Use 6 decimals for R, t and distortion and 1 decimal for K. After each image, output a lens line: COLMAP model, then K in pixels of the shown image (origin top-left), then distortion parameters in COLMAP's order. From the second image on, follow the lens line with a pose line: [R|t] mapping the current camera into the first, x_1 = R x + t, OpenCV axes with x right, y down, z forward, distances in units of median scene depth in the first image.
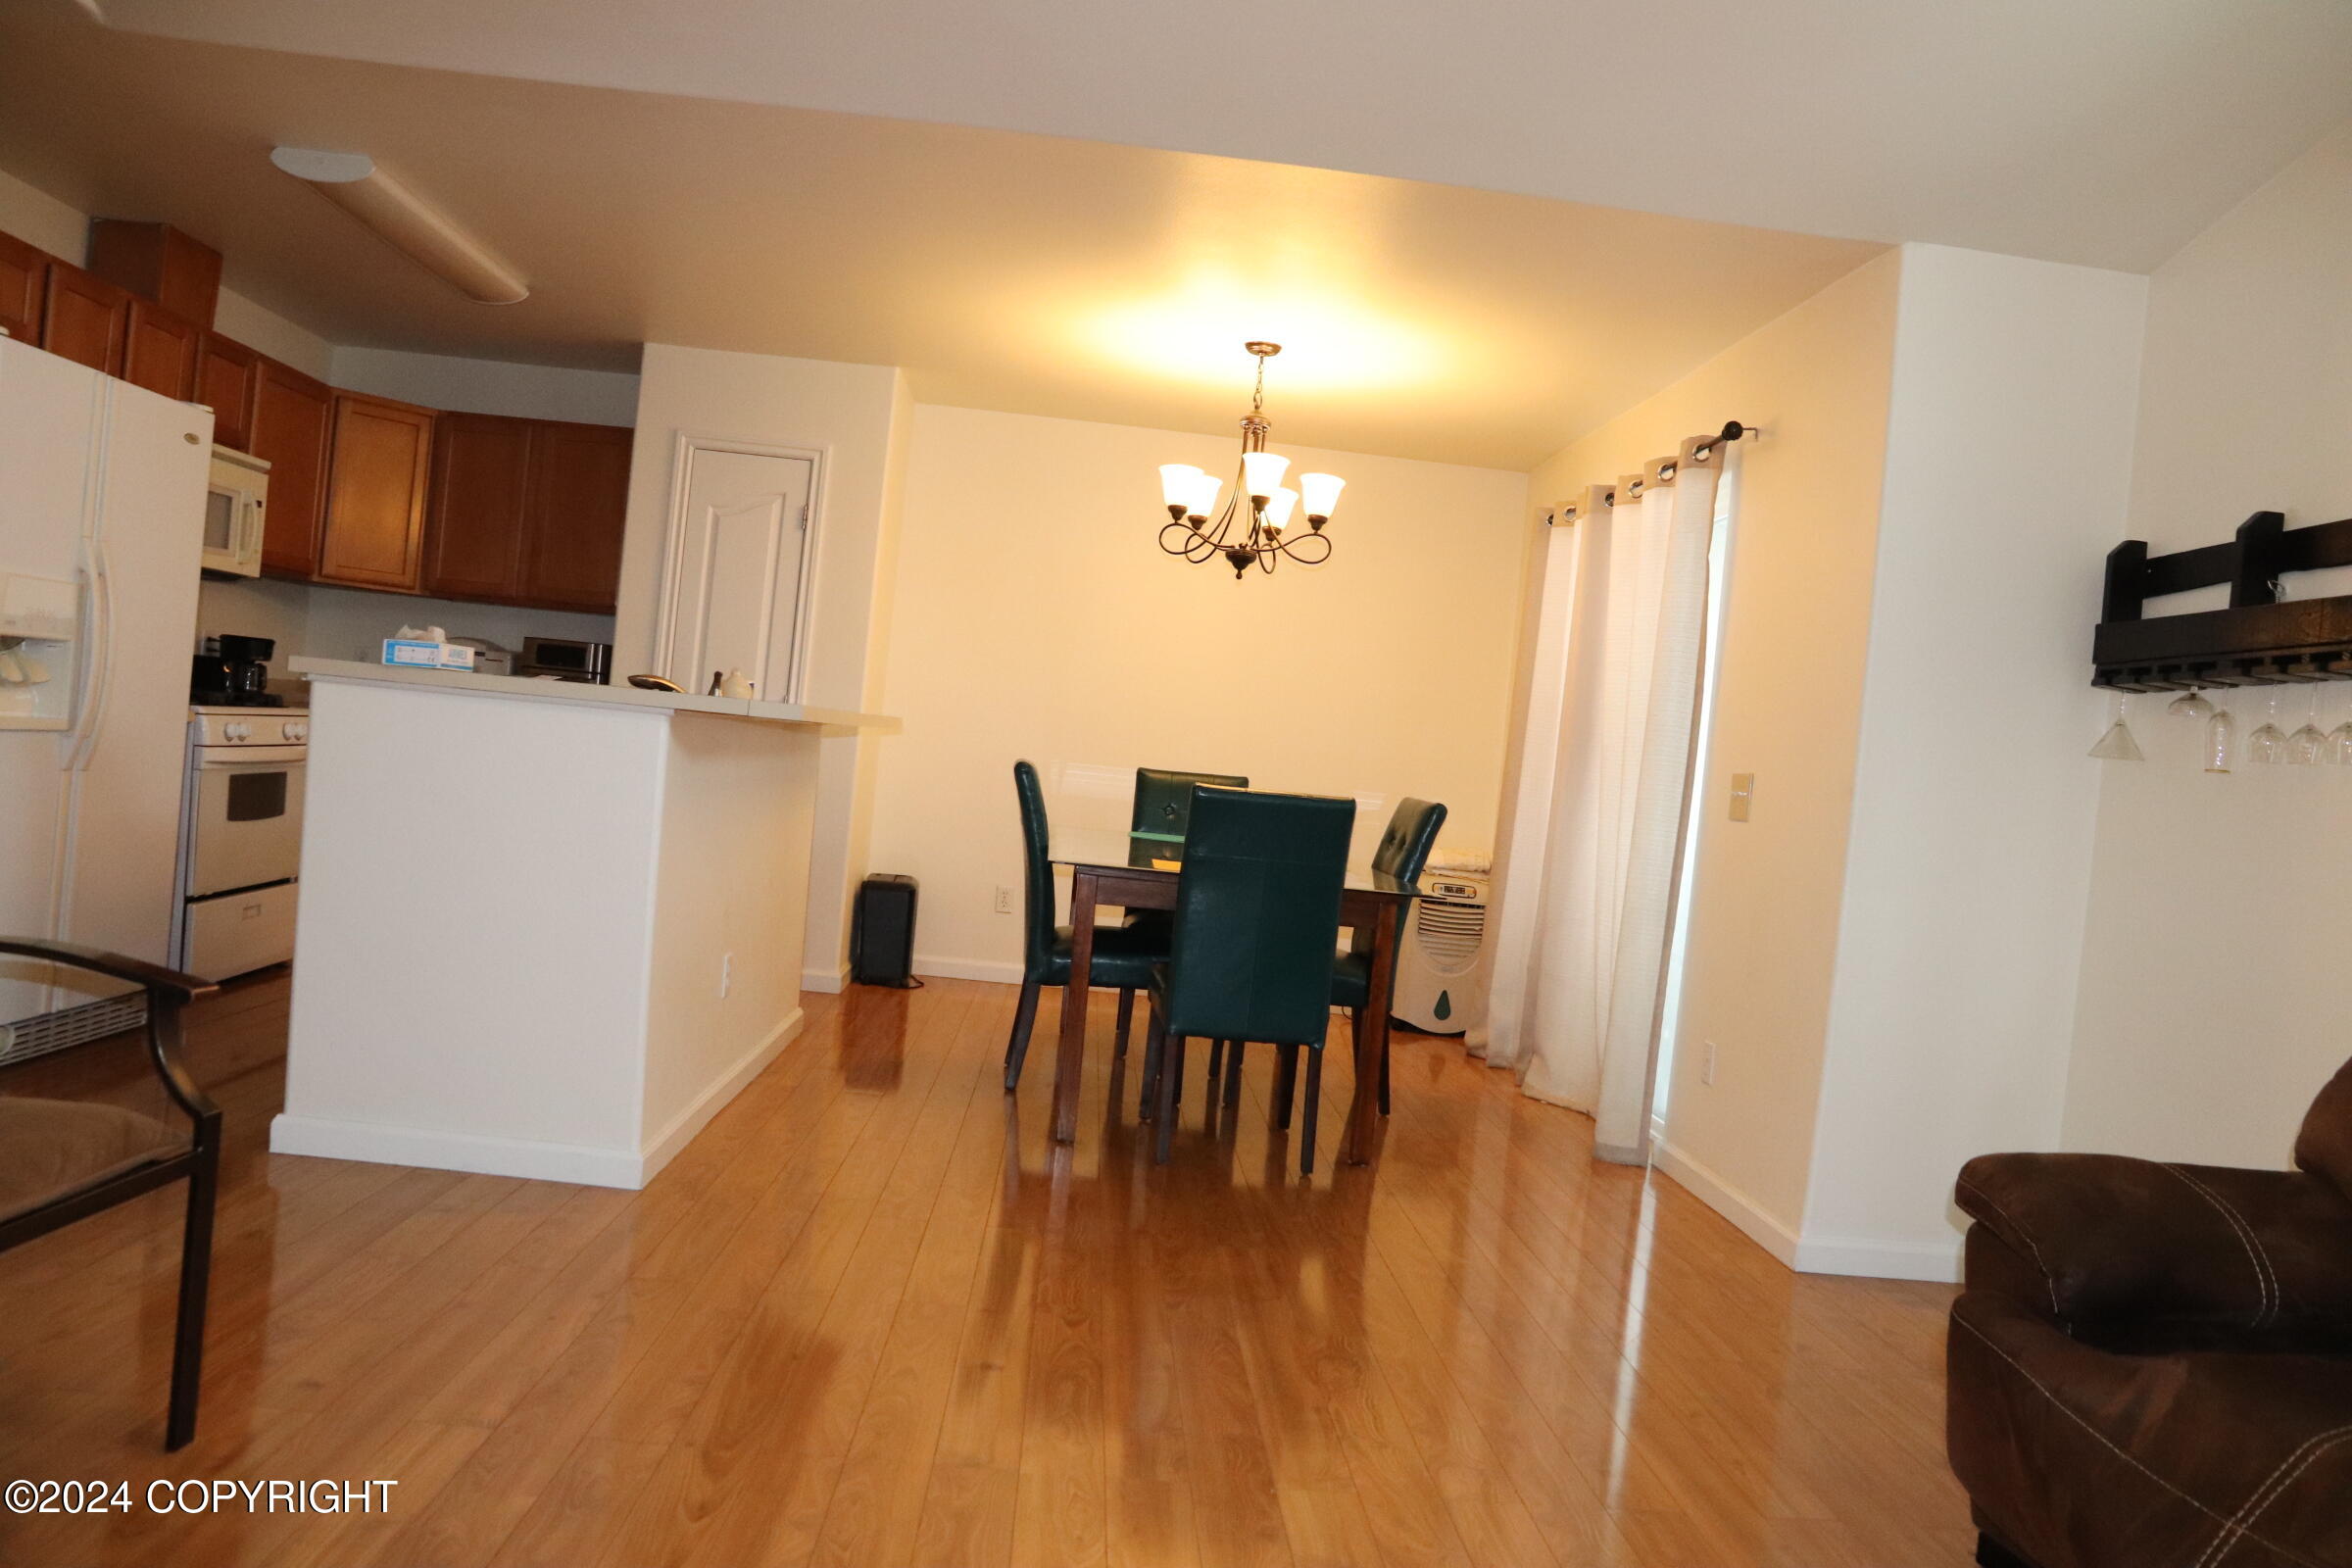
lens RADIAL K [[1637.4, 0, 1187.2], [0, 1637.4, 782.7], [0, 0, 1]] dist [-0.100054, 0.074362]
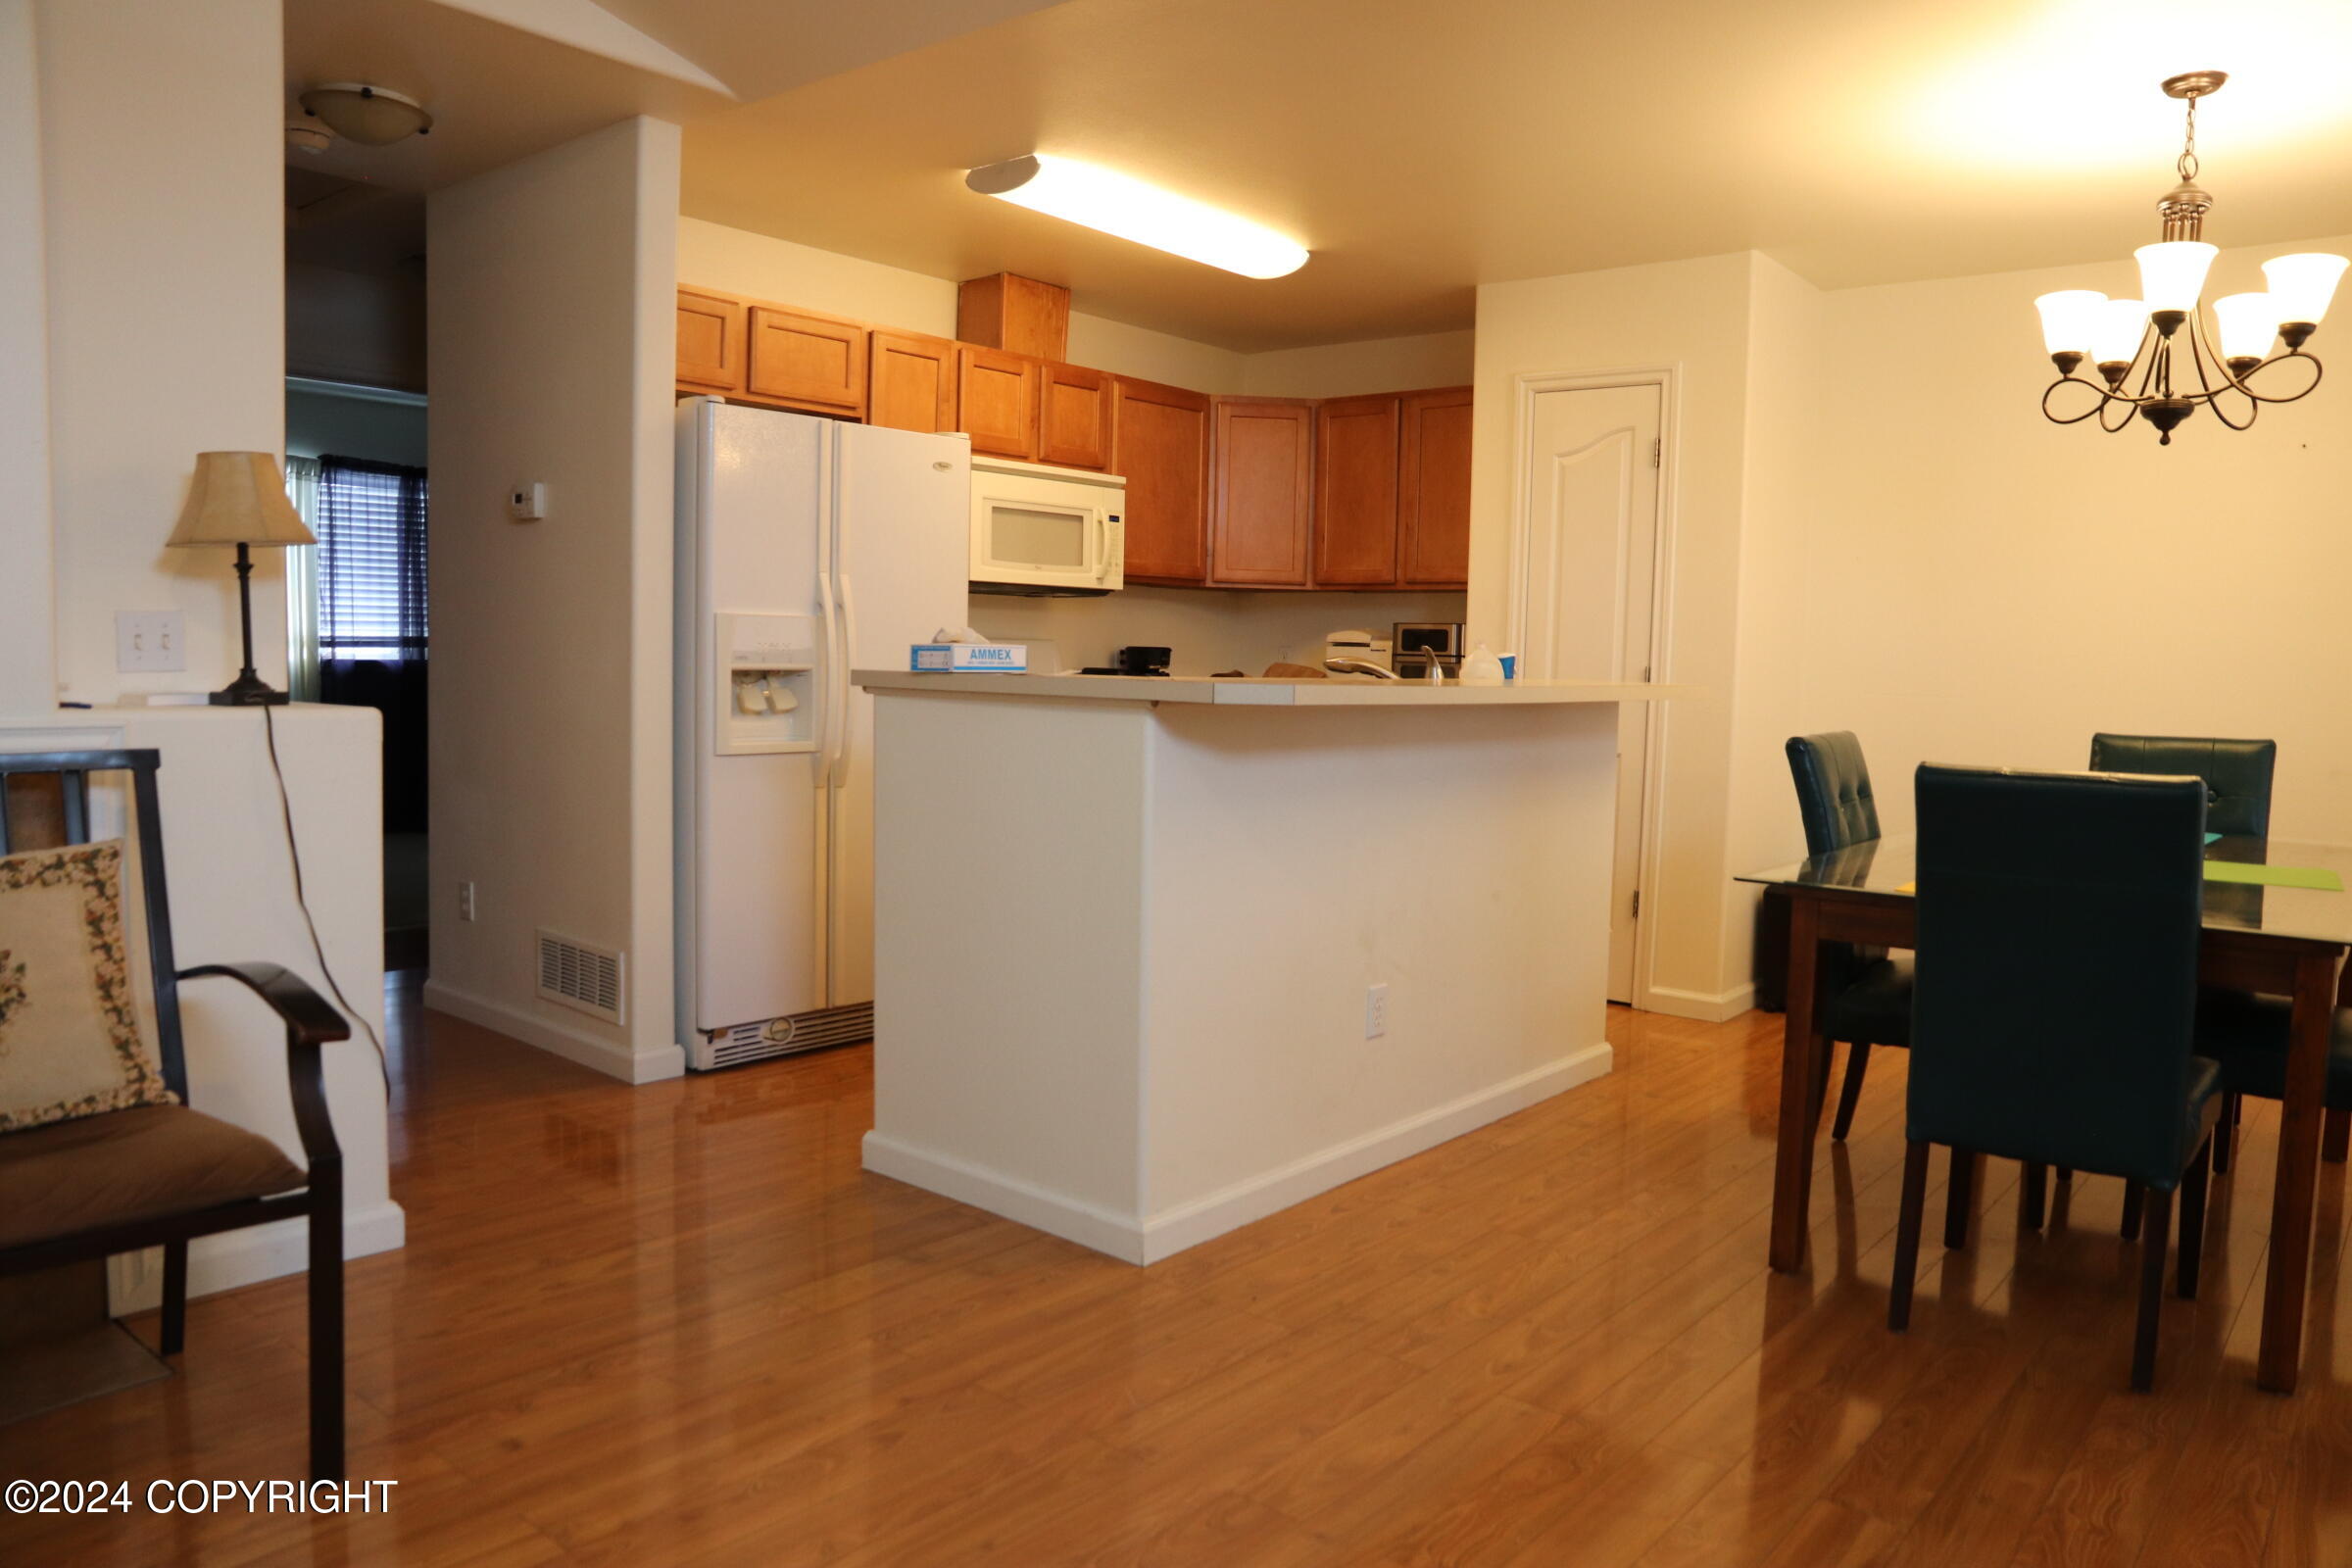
lens RADIAL K [[1637.4, 0, 1187.2], [0, 1637.4, 782.7], [0, 0, 1]] dist [-0.100054, 0.074362]
pose [[0.730221, -0.025279, -0.682744, 0.180587], [0.035978, 0.999351, 0.001478, -0.002934], [0.682263, -0.025644, 0.730657, 0.257995]]
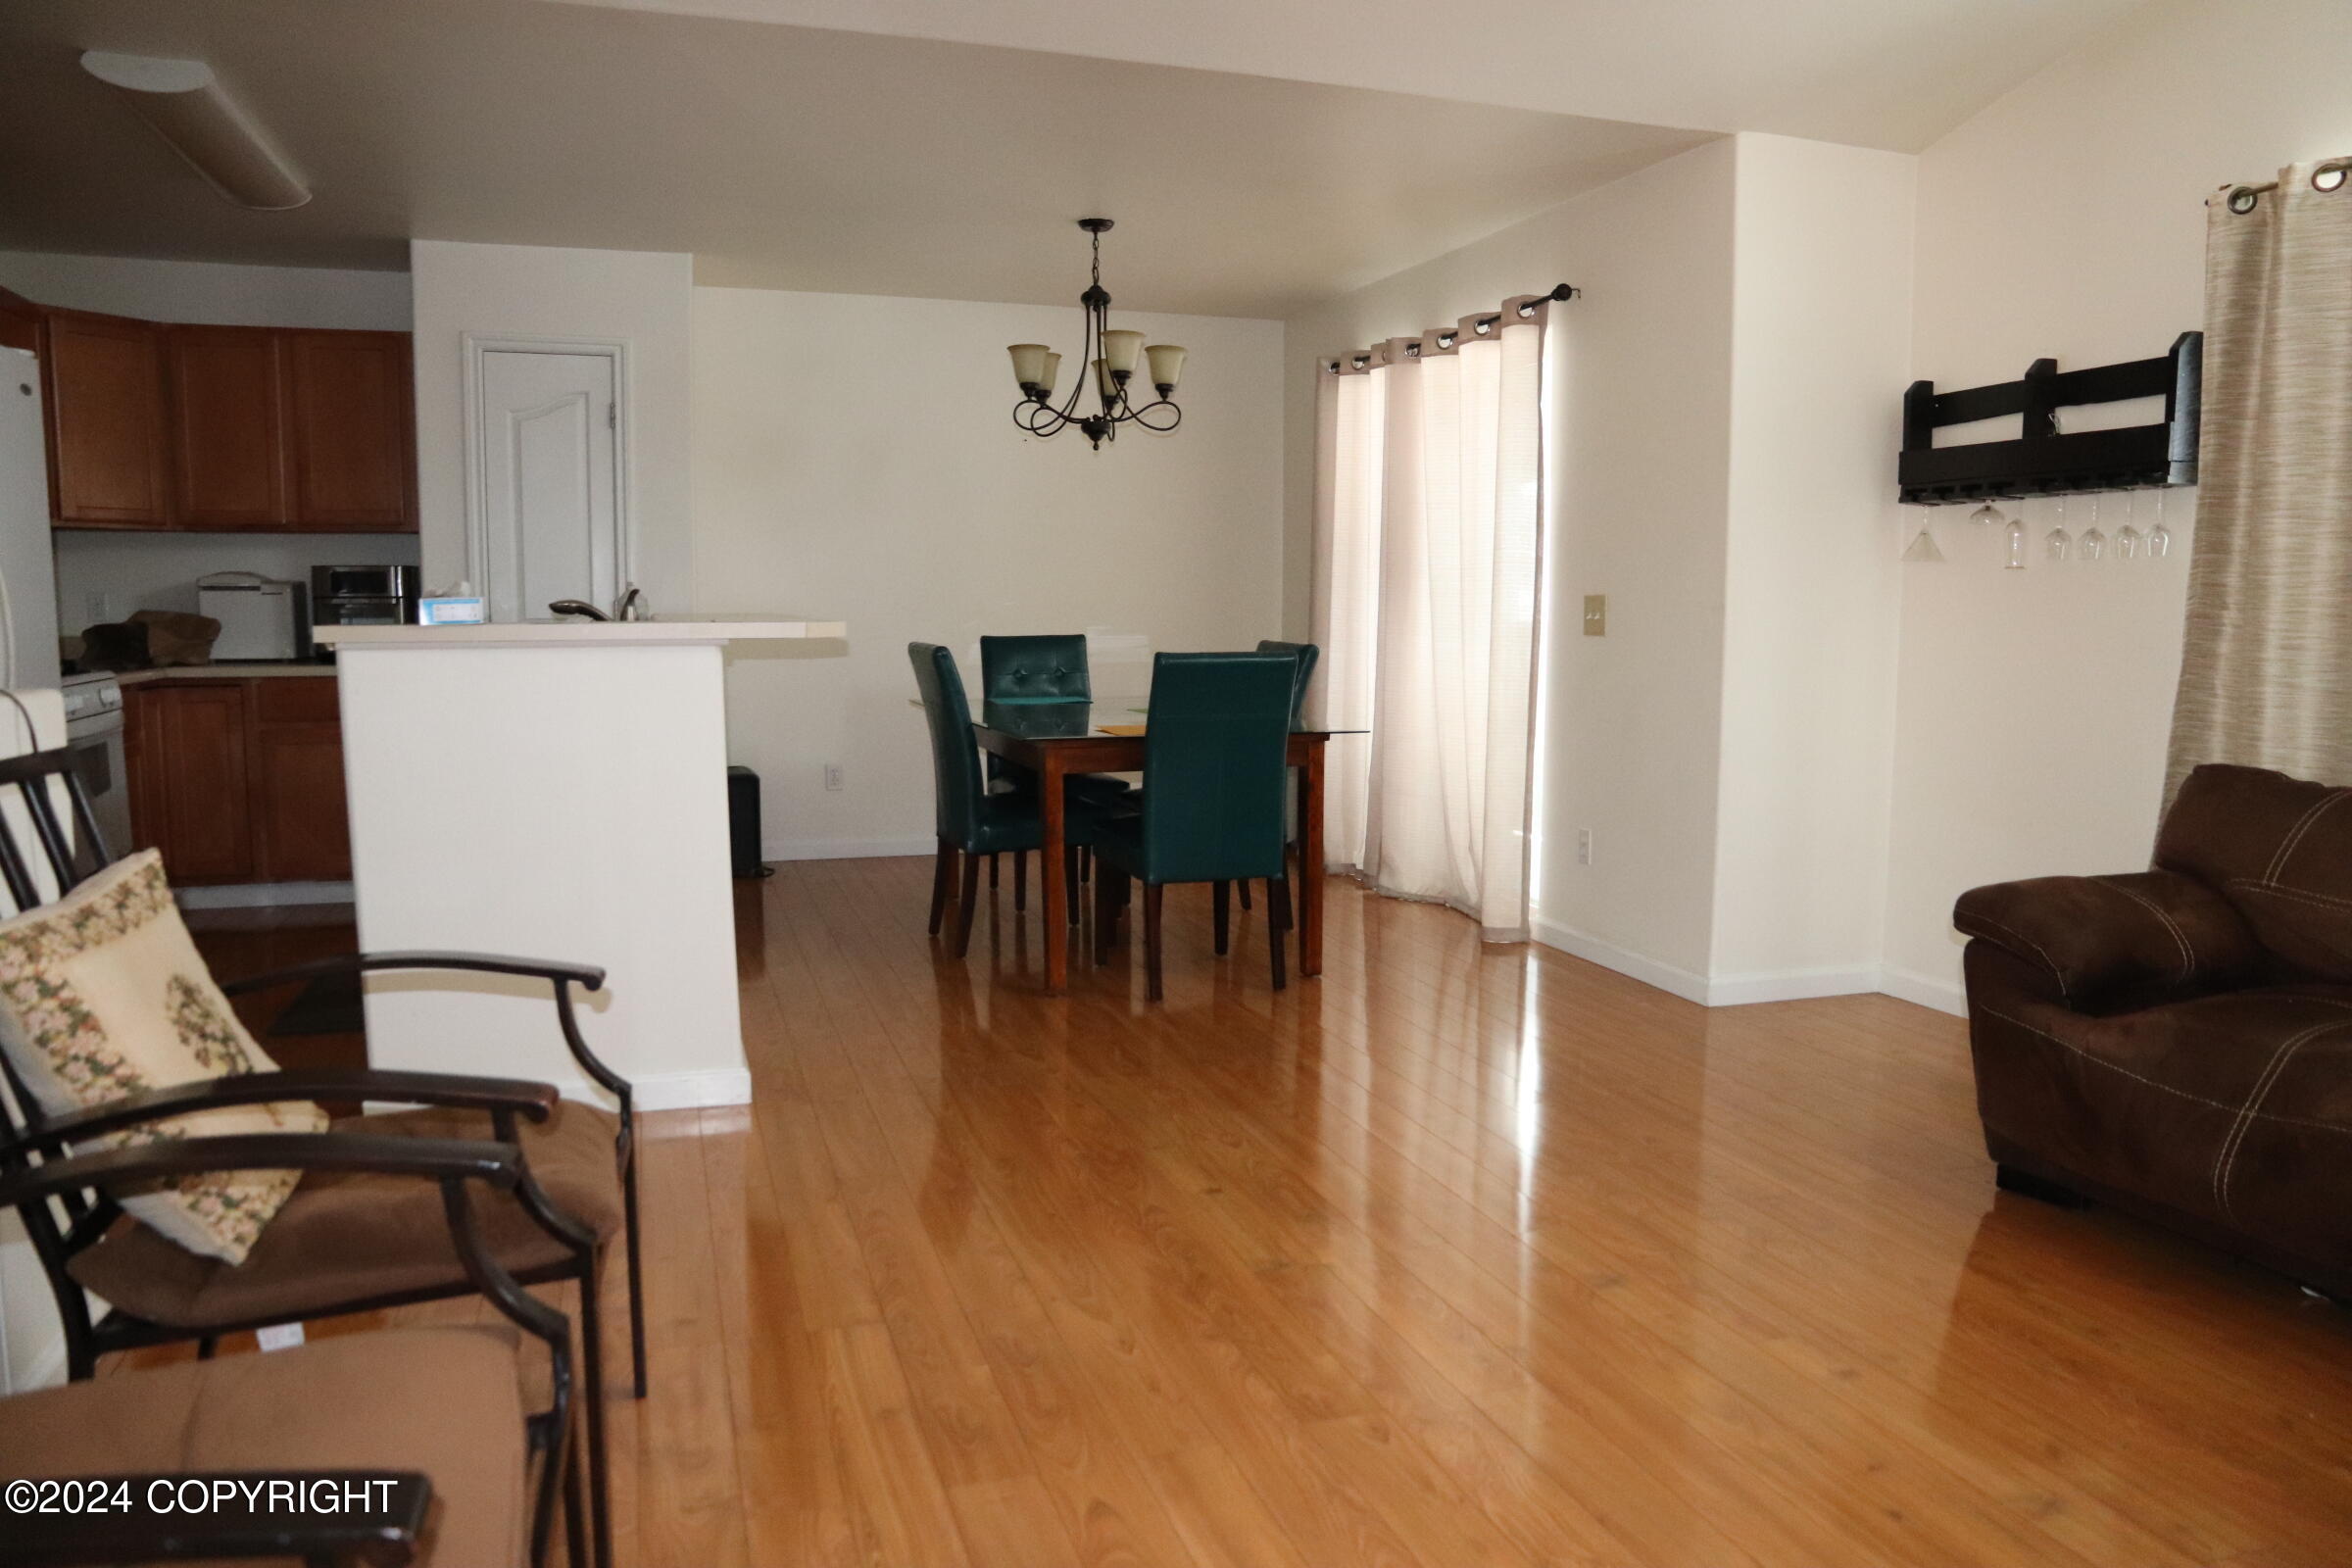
lens RADIAL K [[1638.2, 0, 1234.3], [0, 1638.2, 773.8], [0, 0, 1]] dist [-0.110370, 0.102293]
pose [[0.959116, -0.123734, 0.254532, -0.176860], [0.096955, 0.988595, 0.115238, -0.031609], [-0.265888, -0.085848, 0.960174, -0.044207]]
